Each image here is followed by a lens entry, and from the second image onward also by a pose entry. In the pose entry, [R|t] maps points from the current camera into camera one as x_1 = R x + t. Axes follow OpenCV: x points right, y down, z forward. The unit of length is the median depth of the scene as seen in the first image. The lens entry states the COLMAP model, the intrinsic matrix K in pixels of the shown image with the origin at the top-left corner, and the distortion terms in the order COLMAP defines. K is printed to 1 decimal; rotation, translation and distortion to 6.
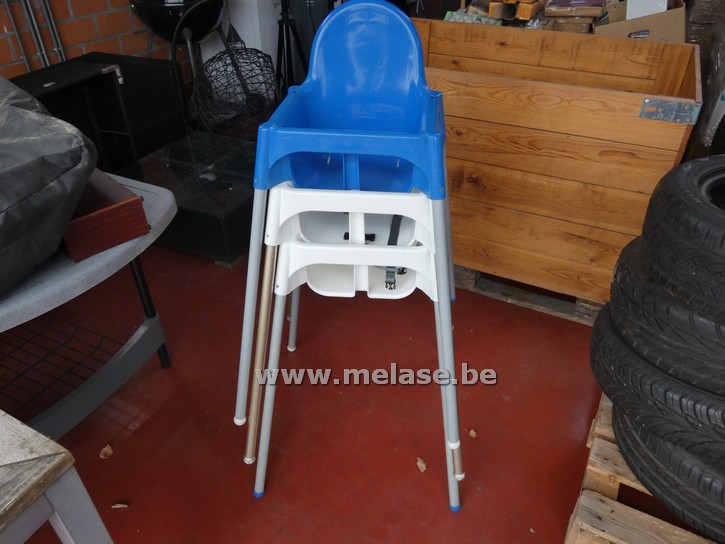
lens RADIAL K [[544.6, 0, 362.5], [0, 544.6, 272.0], [0, 0, 1]] dist [0.003093, 0.000628]
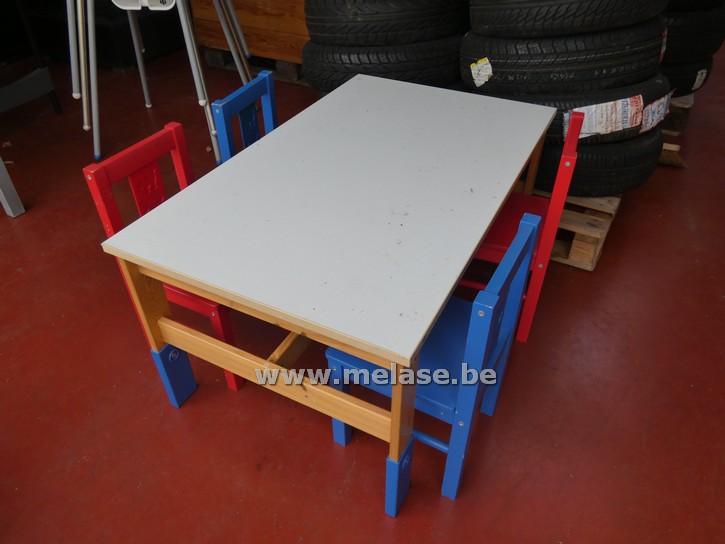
lens RADIAL K [[538.1, 0, 362.5], [0, 538.1, 272.0], [0, 0, 1]] dist [0.003616, 0.001106]
pose [[0.999920, 0.008735, -0.009099, 0.608841], [-0.008005, 0.996968, 0.077404, 0.635383], [0.009748, -0.077325, 0.996958, -0.582658]]
